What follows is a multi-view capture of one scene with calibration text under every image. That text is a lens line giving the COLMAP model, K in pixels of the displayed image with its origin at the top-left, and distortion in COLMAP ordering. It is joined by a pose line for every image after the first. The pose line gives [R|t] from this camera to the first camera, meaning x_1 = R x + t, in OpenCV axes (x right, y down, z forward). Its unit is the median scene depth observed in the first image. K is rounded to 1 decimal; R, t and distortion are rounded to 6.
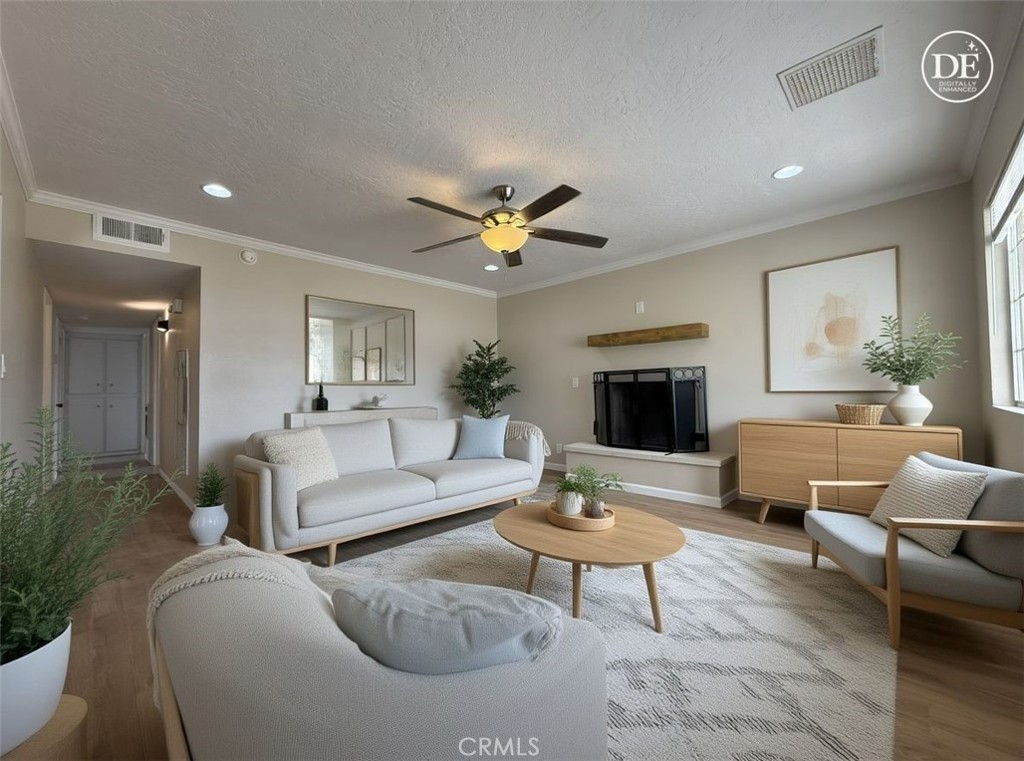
lens RADIAL K [[406.0, 0, 510.3], [0, 406.0, 380.9], [0, 0, 1]] dist [-0.002094, 0.000599]
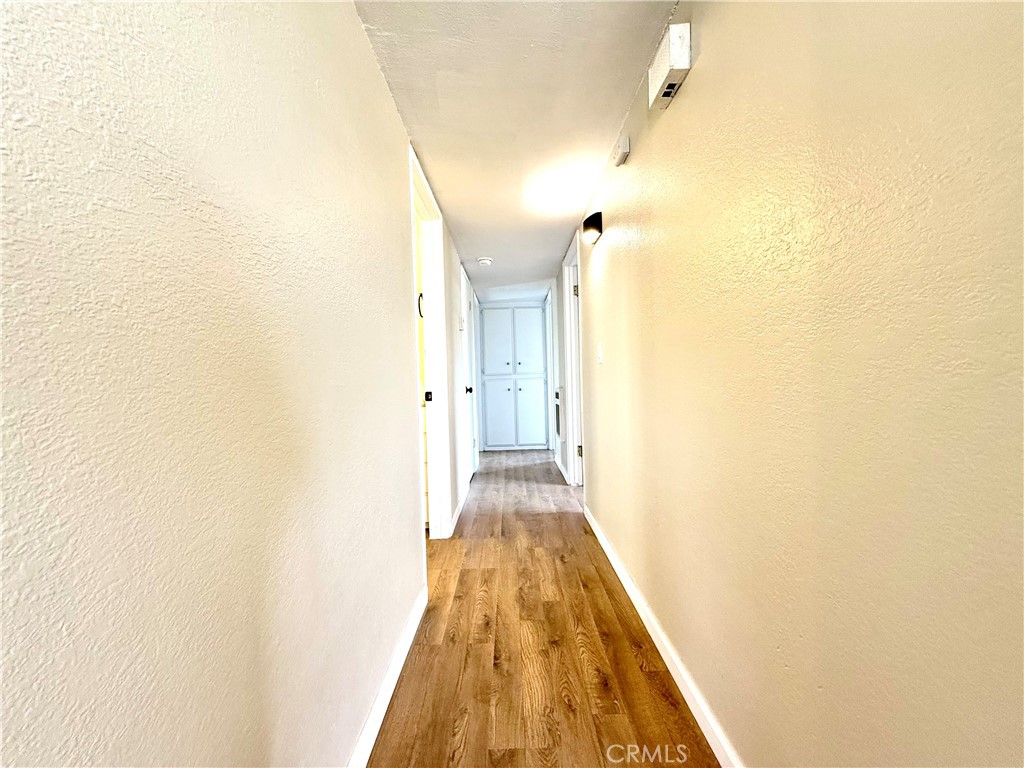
lens RADIAL K [[409.7, 0, 508.9], [0, 409.7, 377.8], [0, 0, 1]] dist [-0.000825, 0.000038]
pose [[0.689804, -0.006105, -0.723970, -0.419477], [0.033565, 0.999159, 0.023555, 0.018951], [0.723217, -0.040548, 0.689429, 0.431449]]
